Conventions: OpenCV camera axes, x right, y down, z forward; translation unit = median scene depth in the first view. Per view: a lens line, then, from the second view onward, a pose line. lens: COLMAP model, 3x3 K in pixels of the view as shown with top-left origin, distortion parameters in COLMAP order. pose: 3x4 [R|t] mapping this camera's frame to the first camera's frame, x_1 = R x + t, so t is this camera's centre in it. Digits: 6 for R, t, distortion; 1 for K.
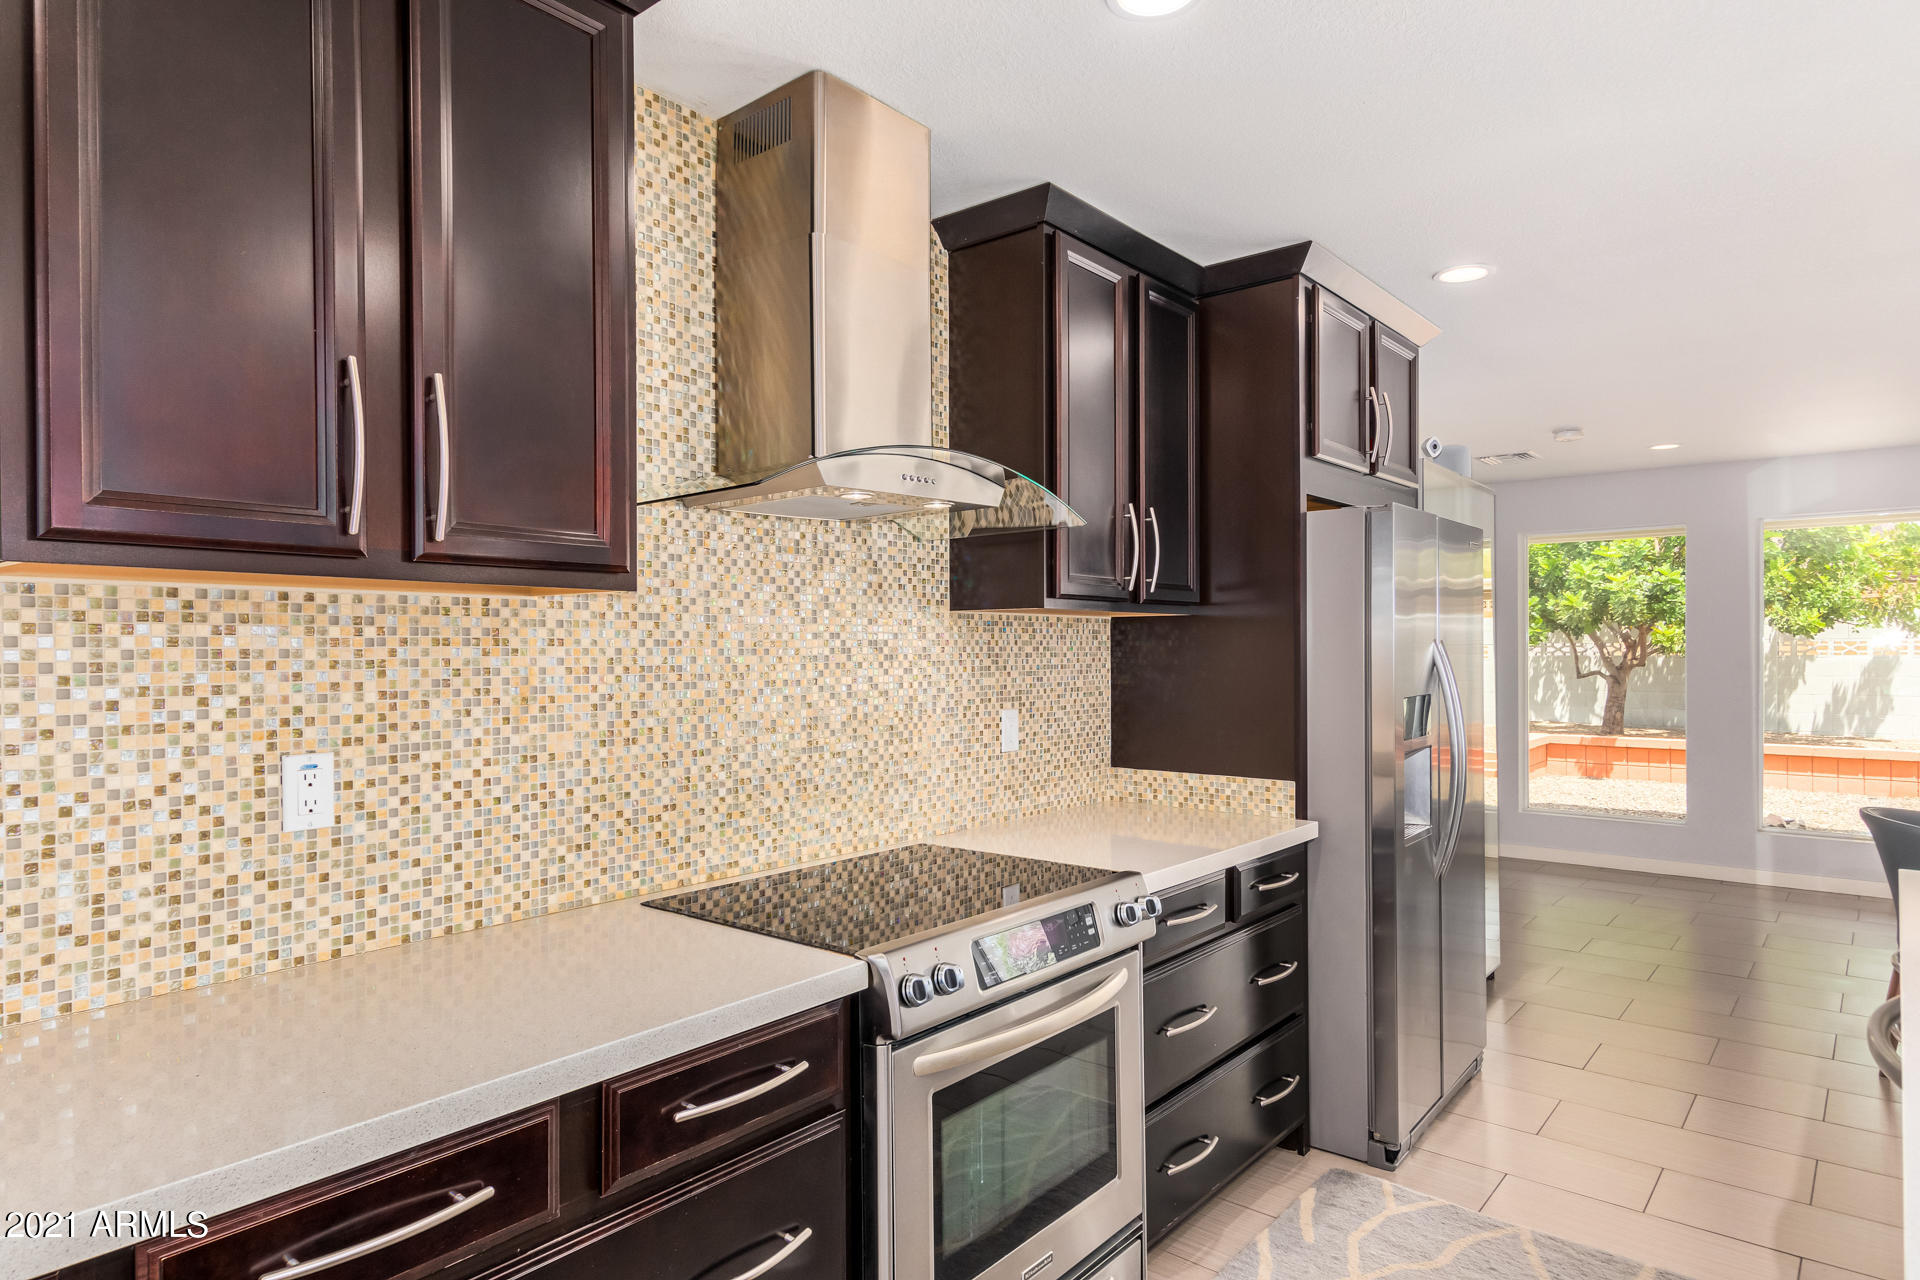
lens RADIAL K [[1106.1, 0, 972.3], [0, 1106.1, 651.1], [0, 0, 1]] dist [0.013472, 0.001663]
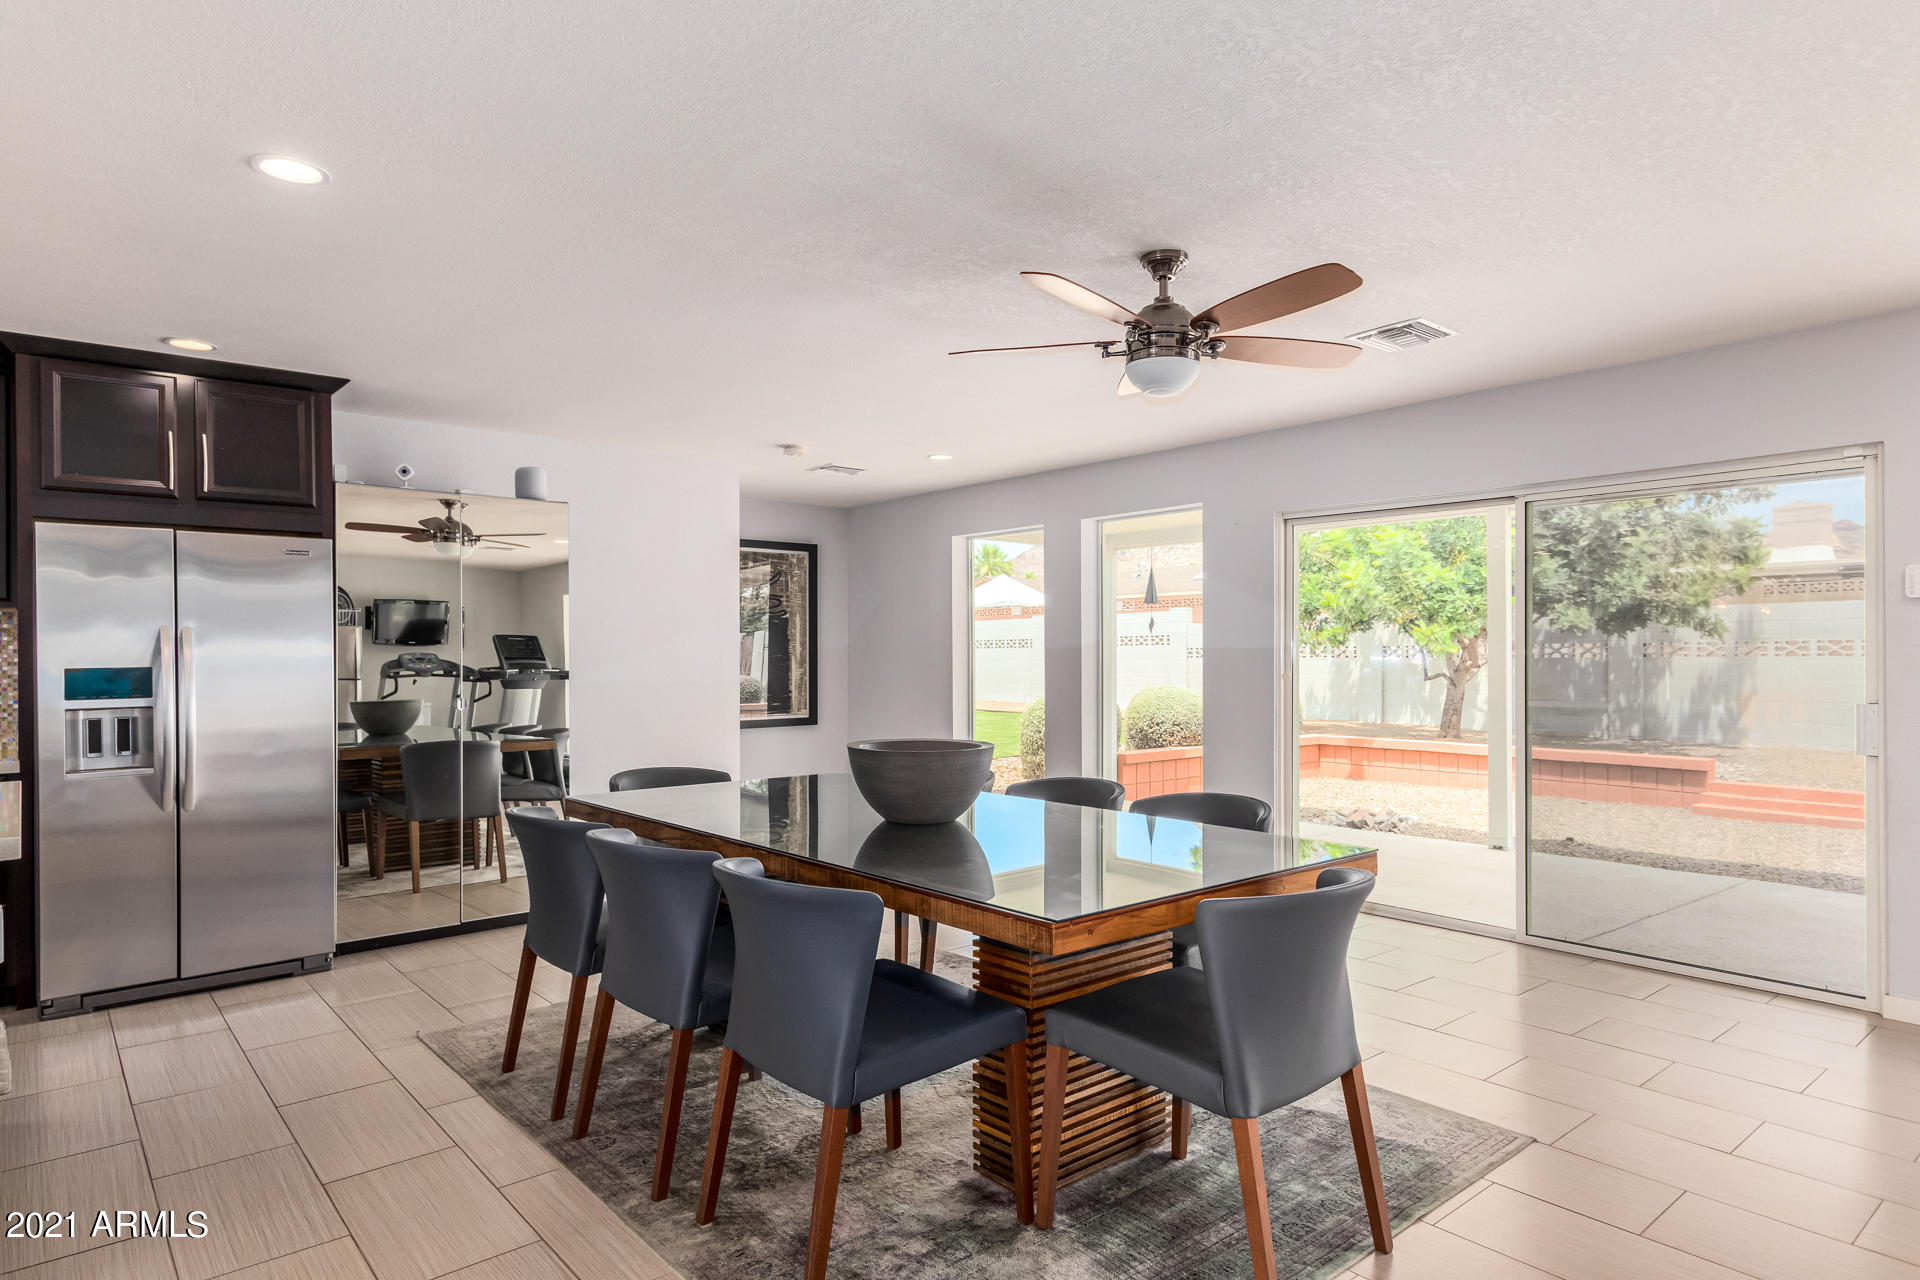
lens RADIAL K [[1106.1, 0, 972.3], [0, 1106.1, 651.1], [0, 0, 1]] dist [0.013472, 0.001663]
pose [[0.985308, -0.003608, -0.170749, 2.153490], [0.002054, 0.999955, -0.009278, 0.045481], [0.170775, 0.008791, 0.985271, -0.163361]]
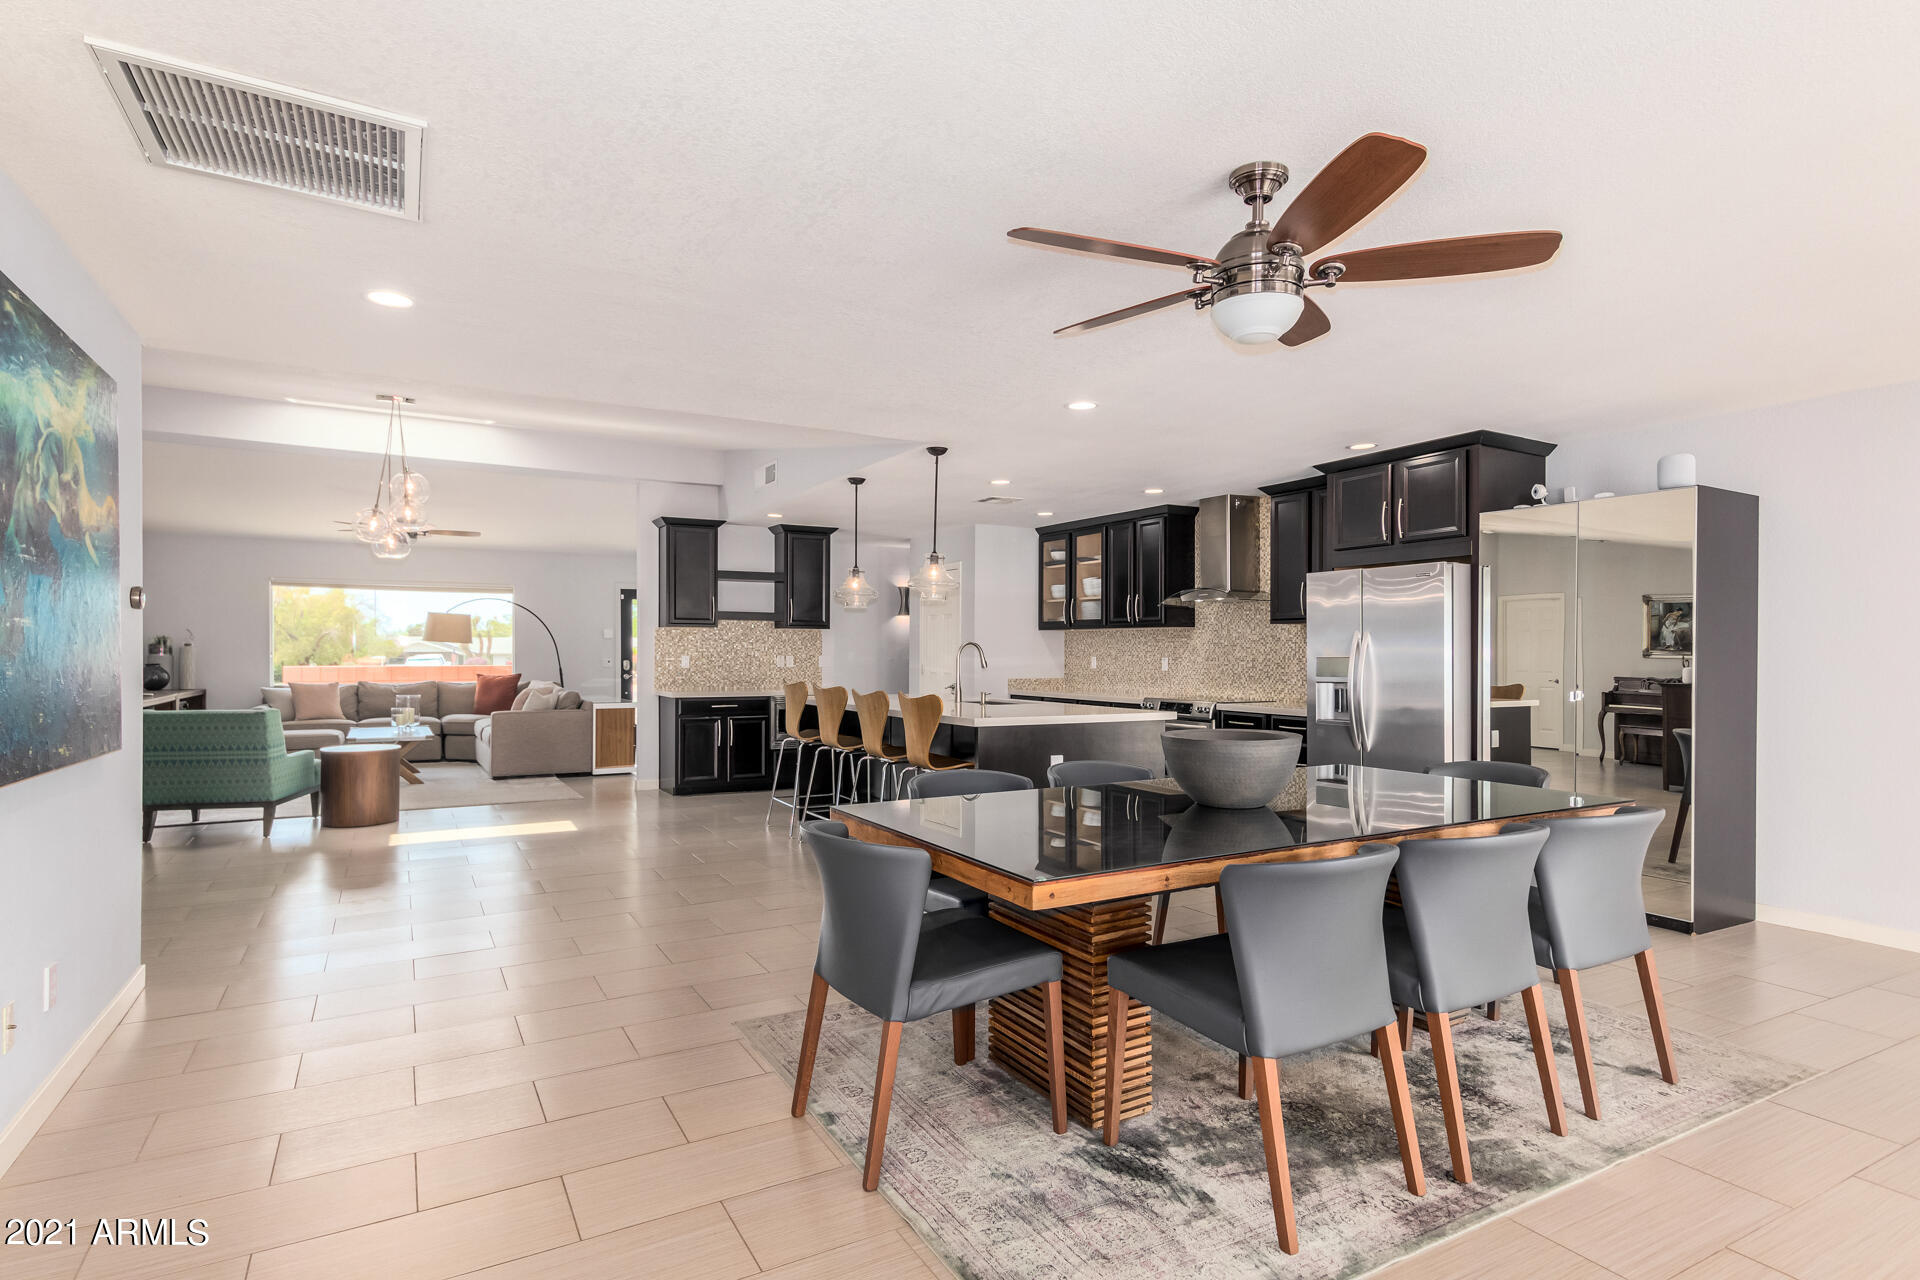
lens RADIAL K [[980.2, 0, 961.5], [0, 980.2, 648.3], [0, 0, 1]] dist [0.003511, 0.001329]
pose [[-0.367088, -0.000039, -0.930186, 3.198510], [-0.005626, 0.999982, 0.002179, 0.029695], [0.930169, 0.006033, -0.367082, 1.347565]]
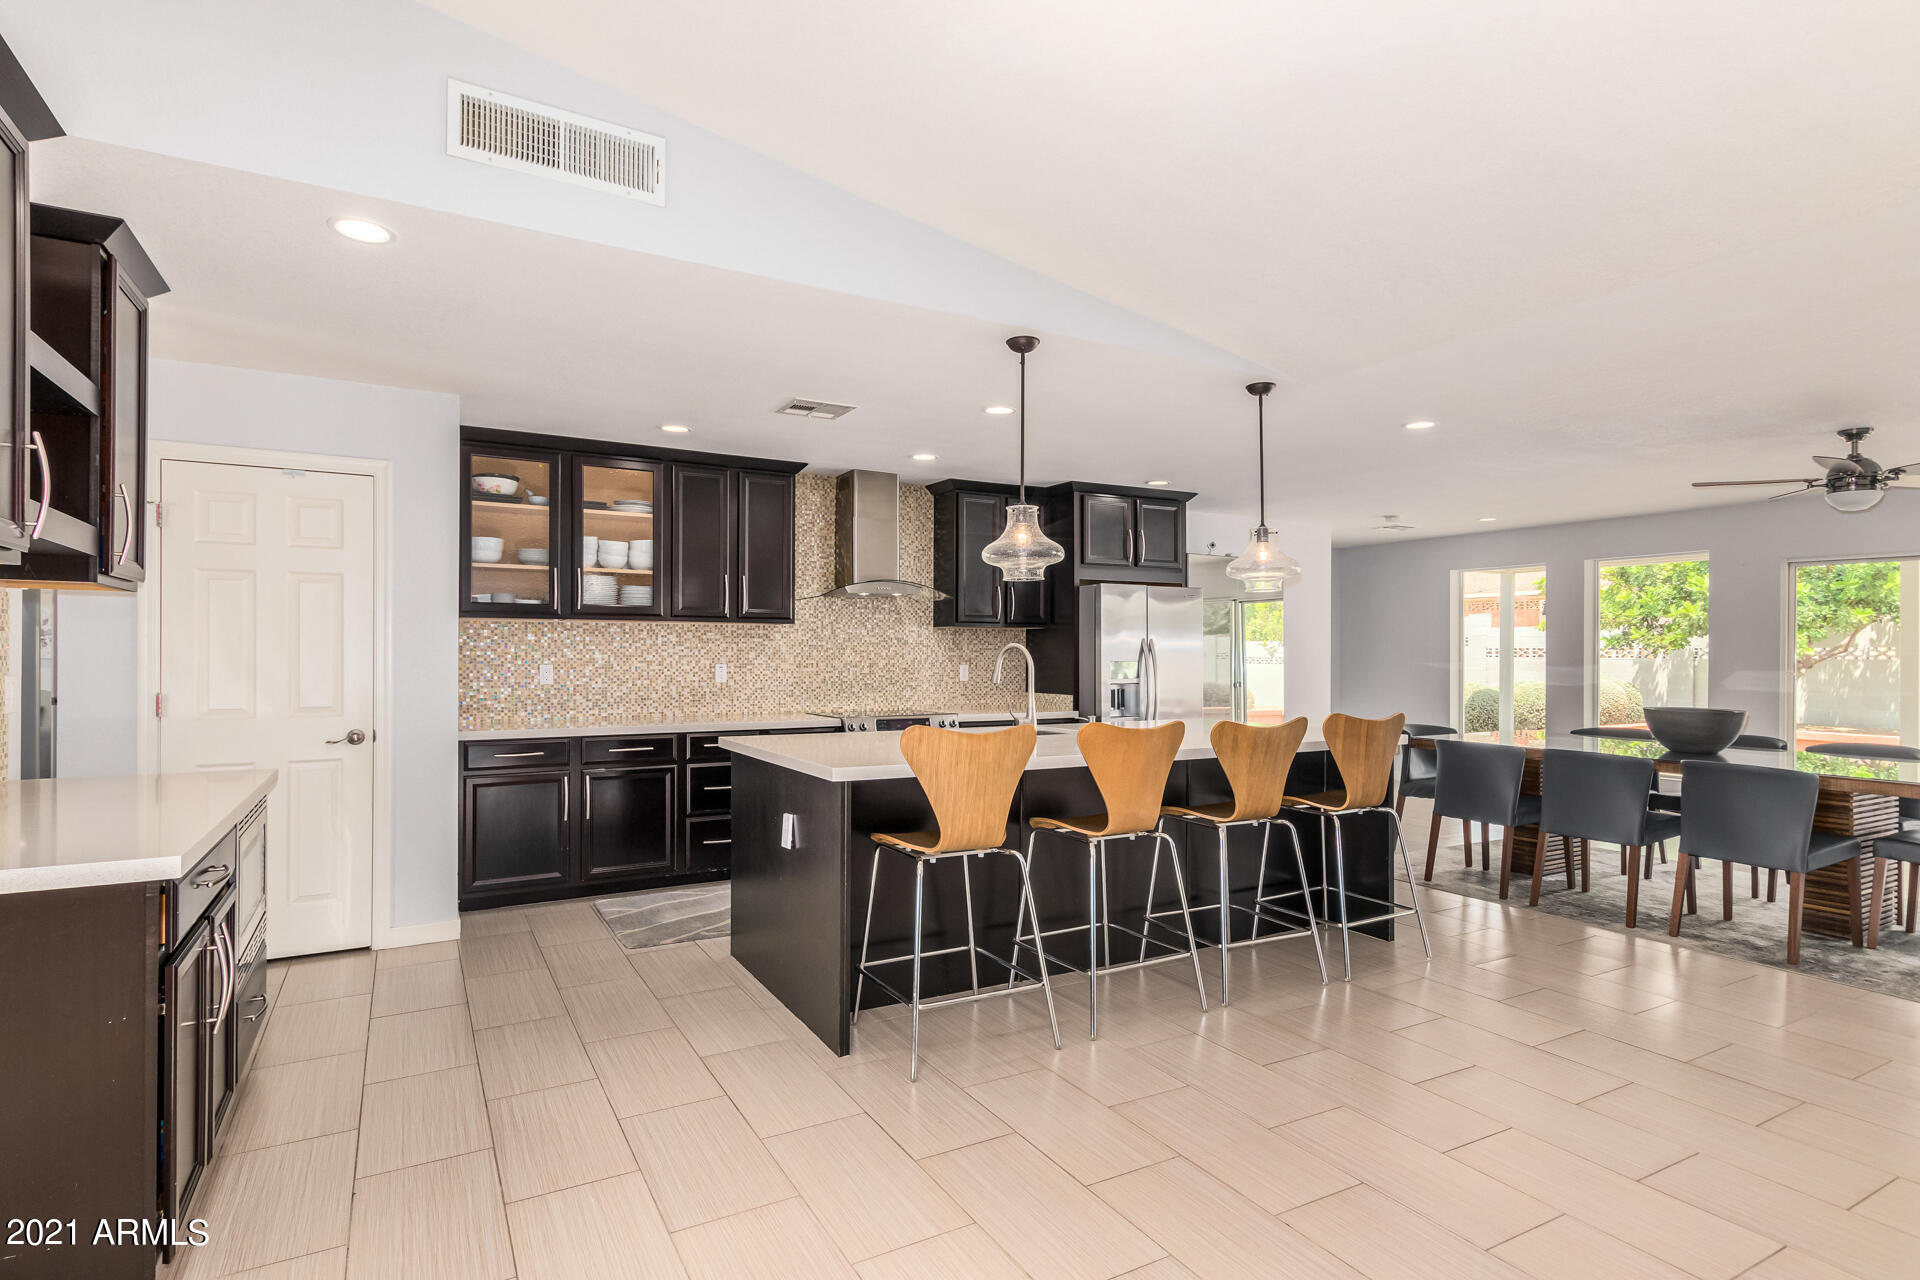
lens RADIAL K [[980.2, 0, 961.5], [0, 980.2, 648.3], [0, 0, 1]] dist [0.003511, 0.001329]
pose [[0.932358, 0.001370, -0.361534, 1.110324], [-0.004770, 0.999952, -0.008510, 0.043696], [0.361505, 0.009659, 0.932320, -1.481910]]
